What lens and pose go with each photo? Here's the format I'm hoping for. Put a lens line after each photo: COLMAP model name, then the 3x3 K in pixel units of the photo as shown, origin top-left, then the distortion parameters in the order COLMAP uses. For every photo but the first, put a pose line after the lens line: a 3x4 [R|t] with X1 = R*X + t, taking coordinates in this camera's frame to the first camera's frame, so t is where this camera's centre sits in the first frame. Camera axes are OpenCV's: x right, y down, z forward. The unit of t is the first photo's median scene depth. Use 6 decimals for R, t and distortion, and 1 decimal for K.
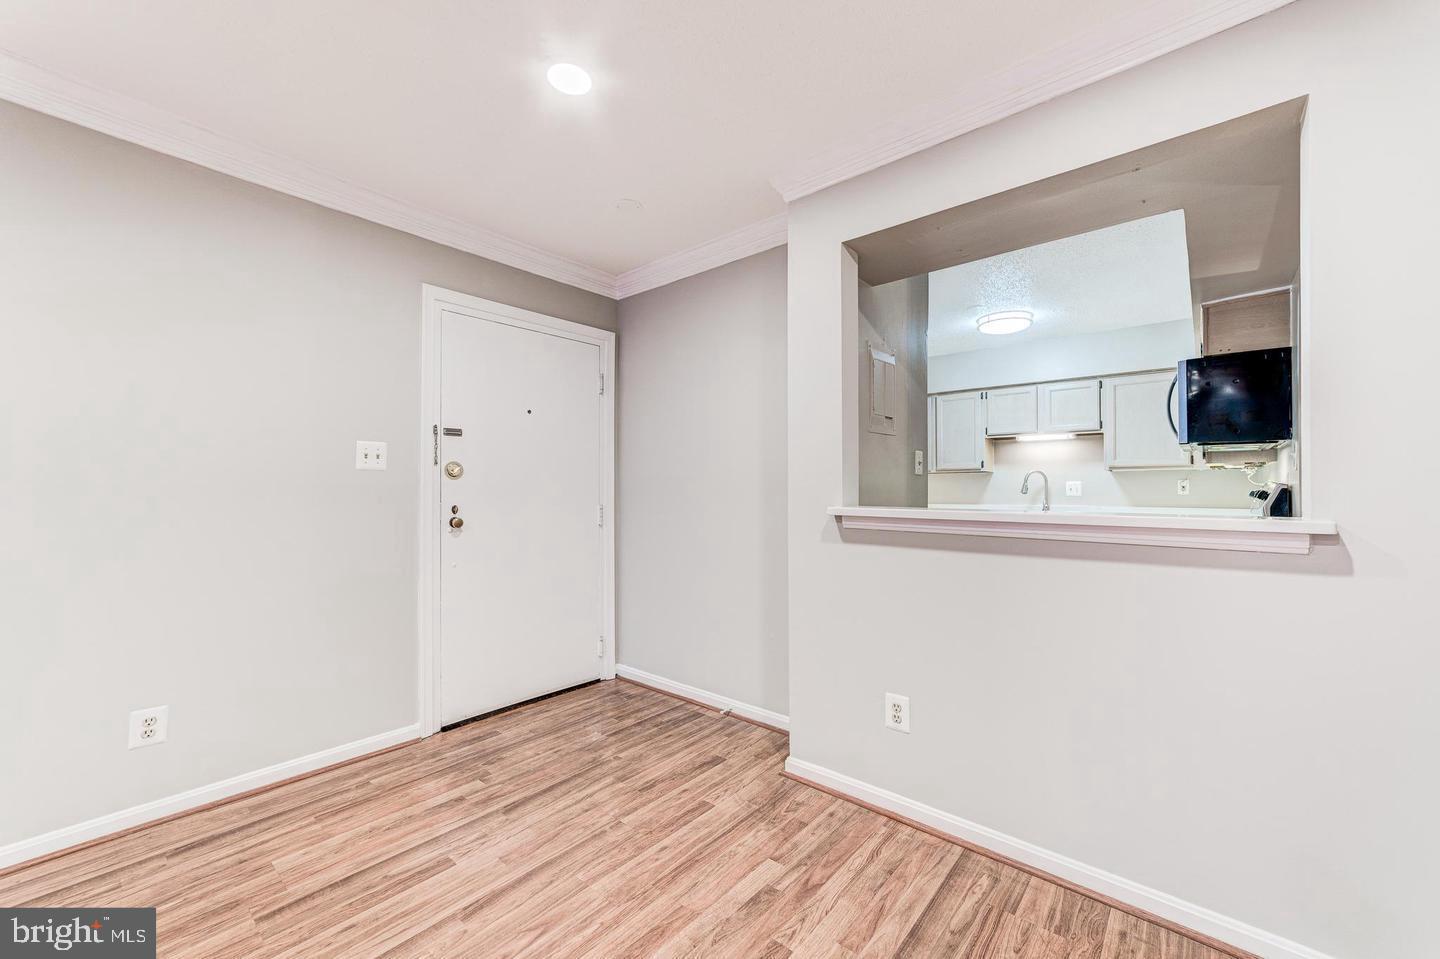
lens RADIAL K [[551.2, 0, 737.5], [0, 551.2, 485.6], [0, 0, 1]] dist [-0.010147, 0.010634]
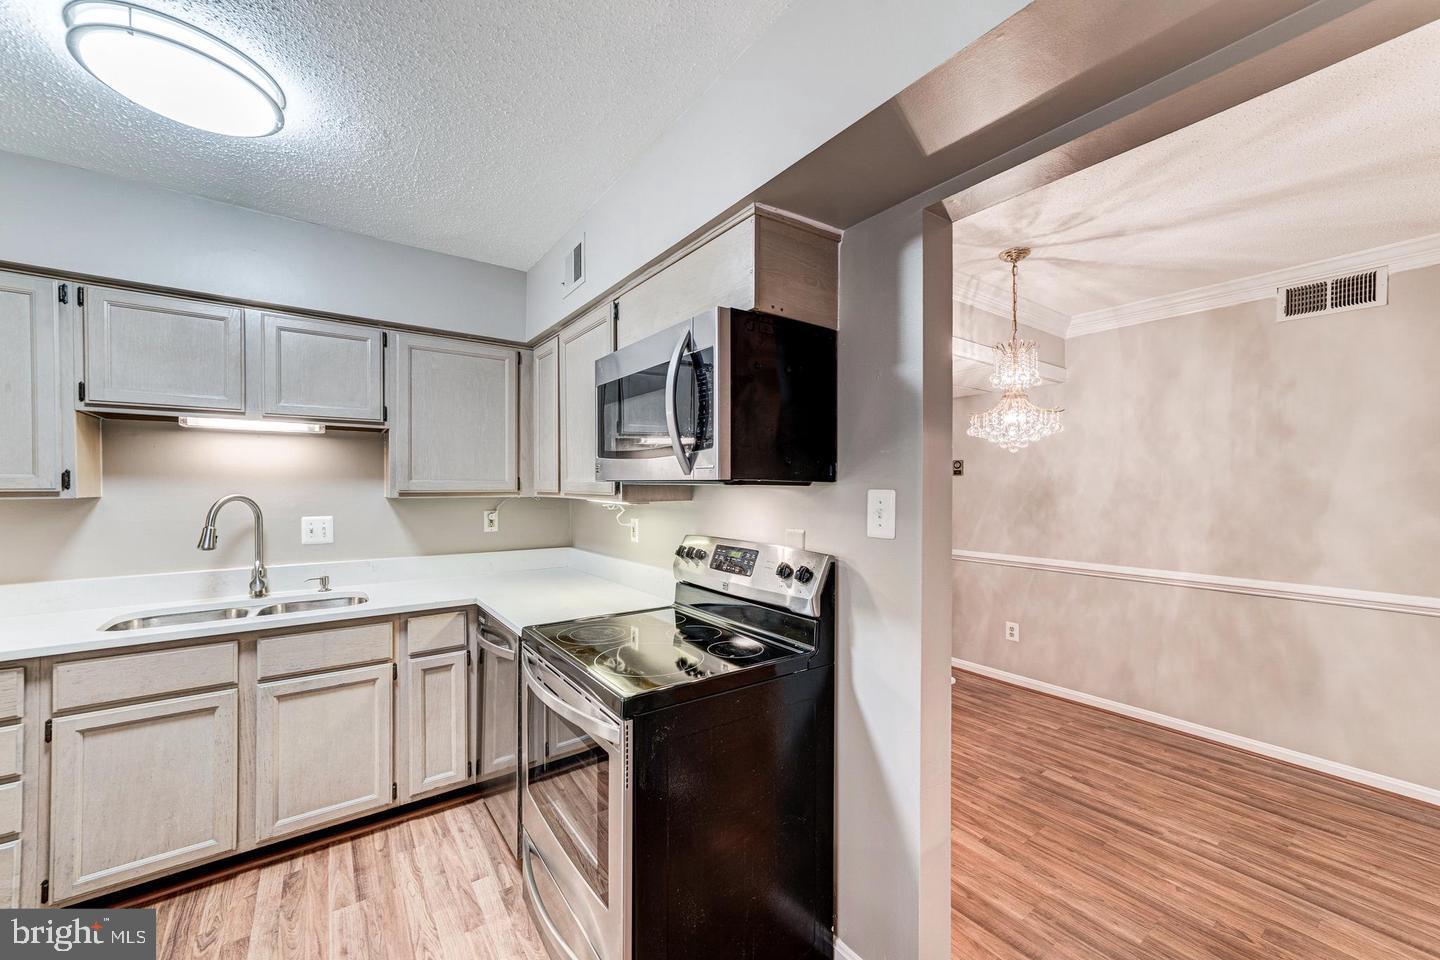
lens RADIAL K [[561.3, 0, 742.9], [0, 561.3, 488.2], [0, 0, 1]] dist [-0.008667, 0.007633]
pose [[0.224237, -0.003619, 0.974528, 0.270658], [-0.009675, 0.999936, 0.005940, -0.060298], [-0.974487, -0.010761, 0.224188, 0.718603]]
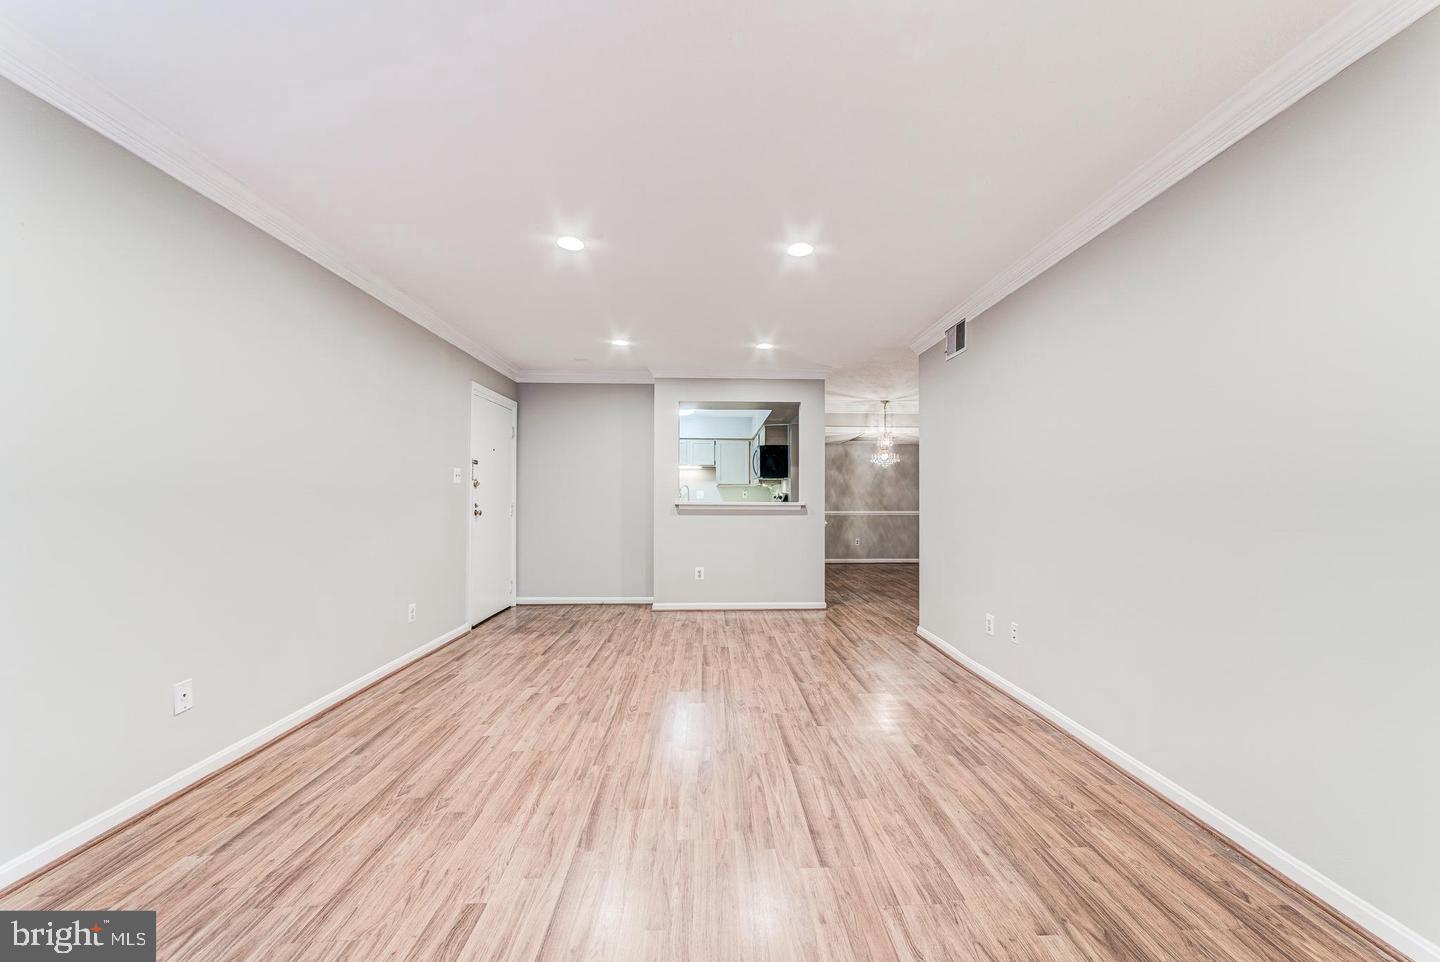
lens RADIAL K [[551.2, 0, 737.5], [0, 551.2, 487.1], [0, 0, 1]] dist [-0.010147, 0.010634]
pose [[0.727975, 0.011935, 0.685500, -0.894306], [-0.005353, 0.999917, -0.011724, -0.000023], [-0.685583, 0.004866, 0.727978, -0.706220]]
